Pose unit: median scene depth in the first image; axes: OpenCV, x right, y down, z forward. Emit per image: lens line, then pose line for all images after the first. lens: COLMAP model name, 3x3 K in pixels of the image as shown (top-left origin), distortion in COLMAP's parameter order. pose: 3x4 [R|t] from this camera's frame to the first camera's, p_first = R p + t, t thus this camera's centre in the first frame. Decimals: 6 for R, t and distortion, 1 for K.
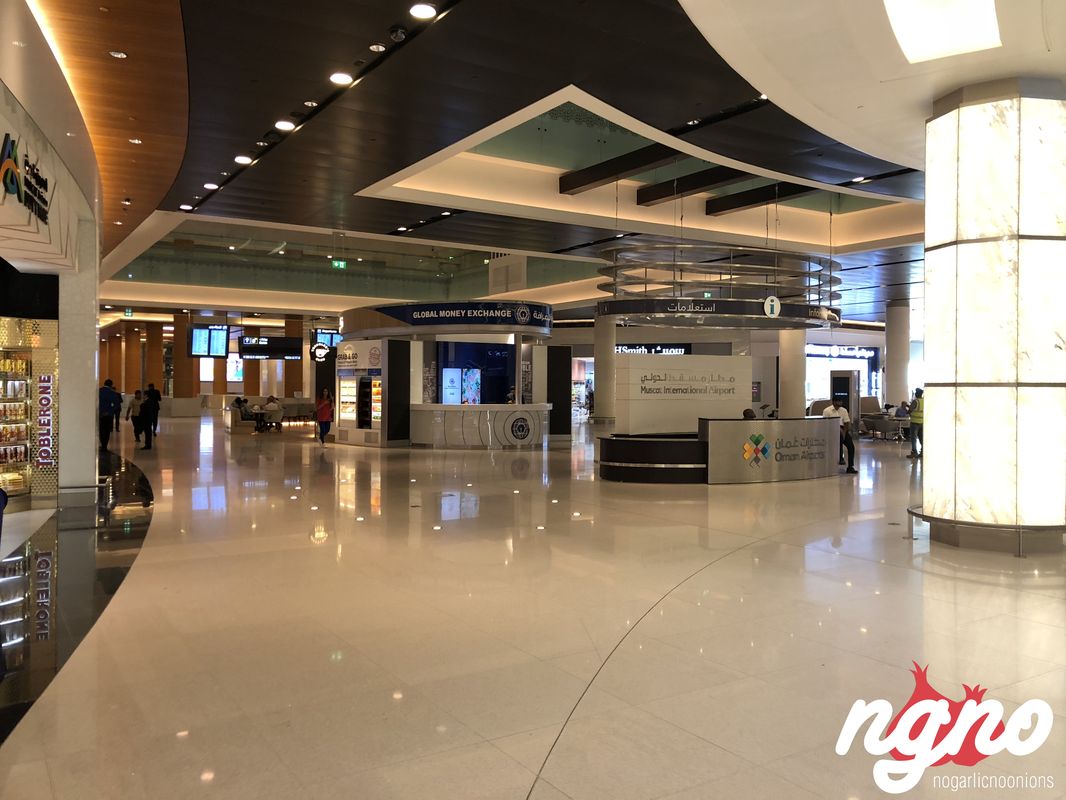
lens RADIAL K [[868.9, 0, 552.2], [0, 868.9, 383.3], [0, 0, 1]] dist [0.054153, -0.004948]
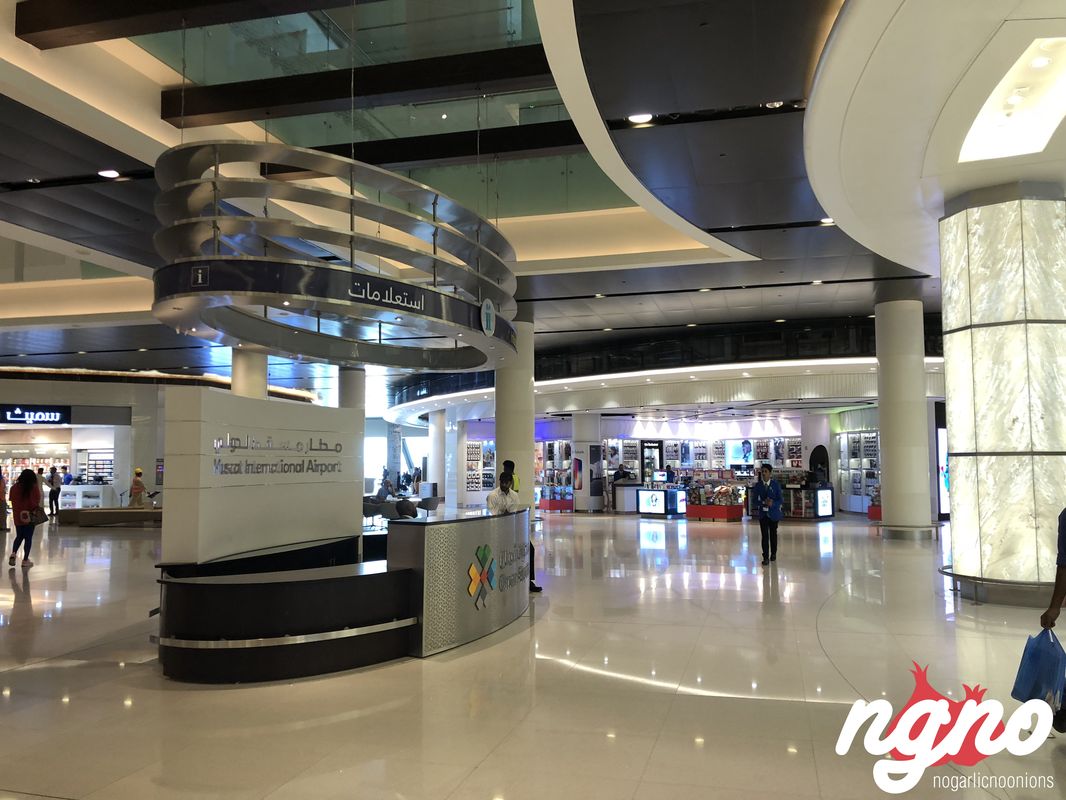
lens RADIAL K [[870.9, 0, 533.0], [0, 870.9, 400.0], [0, 0, 1]] dist [0.015612, 0.003800]
pose [[0.747979, 0.040355, 0.662494, -0.059103], [0.007151, 0.997602, -0.068841, 0.003491], [-0.663684, 0.056229, 0.745897, 0.351235]]
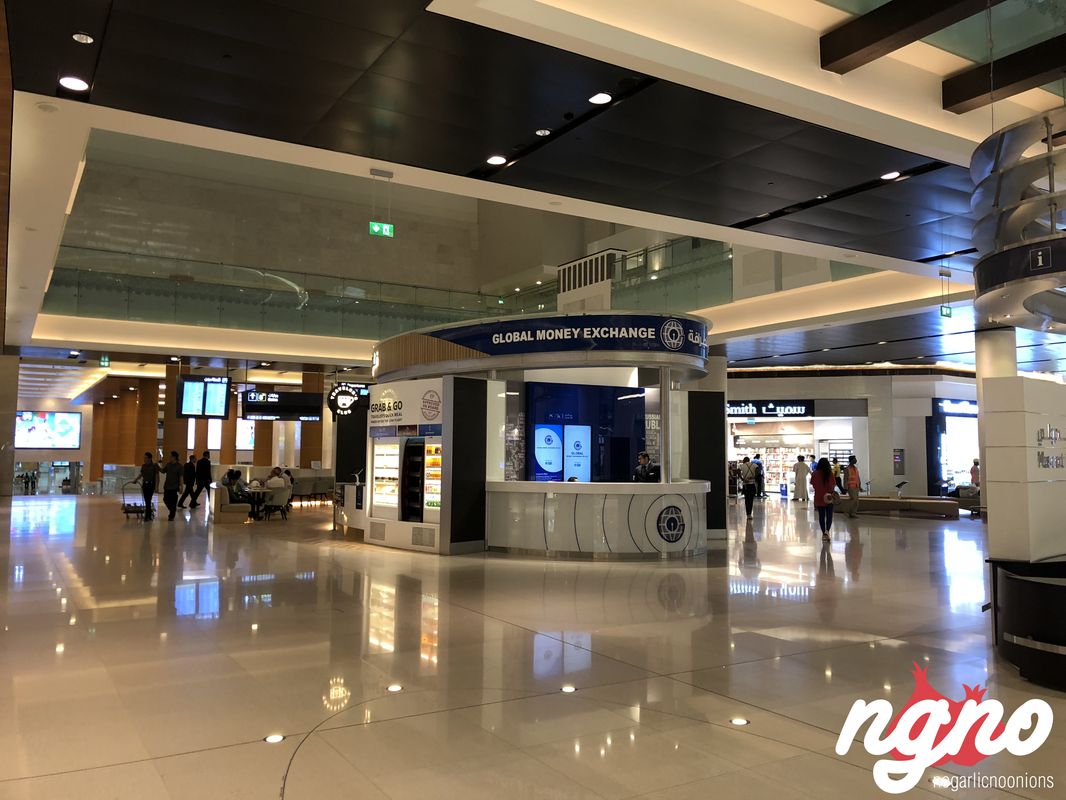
lens RADIAL K [[868.9, 0, 552.2], [0, 868.9, 383.3], [0, 0, 1]] dist [0.054153, -0.004948]
pose [[0.999675, -0.002126, -0.025401, -0.095636], [0.000112, 0.996870, -0.079055, 0.002817], [0.025490, 0.079026, 0.996547, 0.360376]]
